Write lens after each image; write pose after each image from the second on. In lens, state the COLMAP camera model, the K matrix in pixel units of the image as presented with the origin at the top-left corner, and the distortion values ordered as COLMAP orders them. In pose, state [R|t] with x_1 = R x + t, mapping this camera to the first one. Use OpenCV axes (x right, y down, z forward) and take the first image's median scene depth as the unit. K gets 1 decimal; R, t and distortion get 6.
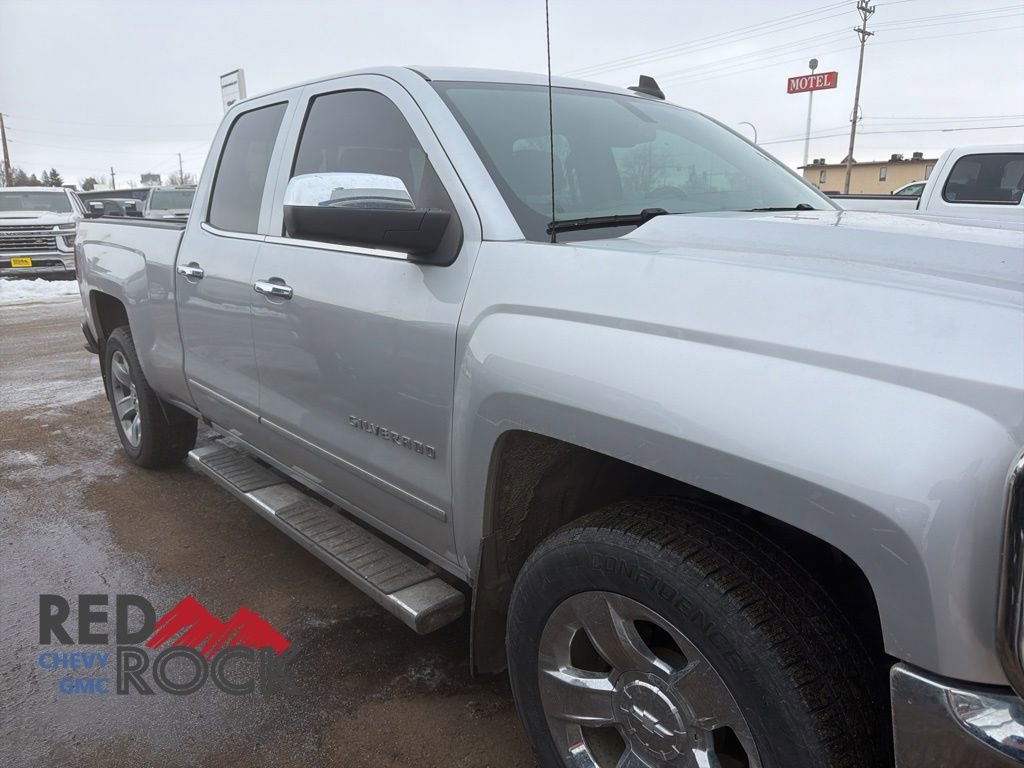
lens RADIAL K [[730.2, 0, 512.3], [0, 730.2, 386.7], [0, 0, 1]] dist [0.060120, -0.074974]
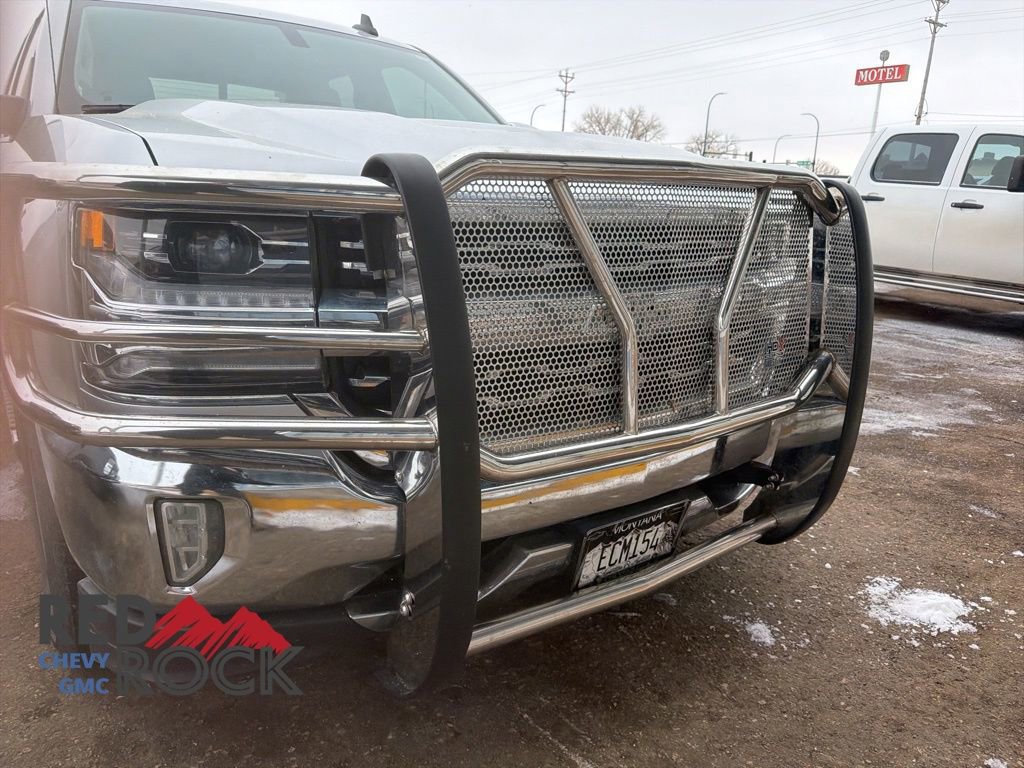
lens RADIAL K [[746.4, 0, 506.1], [0, 746.4, 372.3], [0, 0, 1]] dist [0.002446, -0.003184]
pose [[0.994045, 0.069319, -0.084081, 0.454989], [-0.069397, 0.997587, 0.001996, 0.084319], [0.084017, 0.003851, 0.996457, -0.083840]]
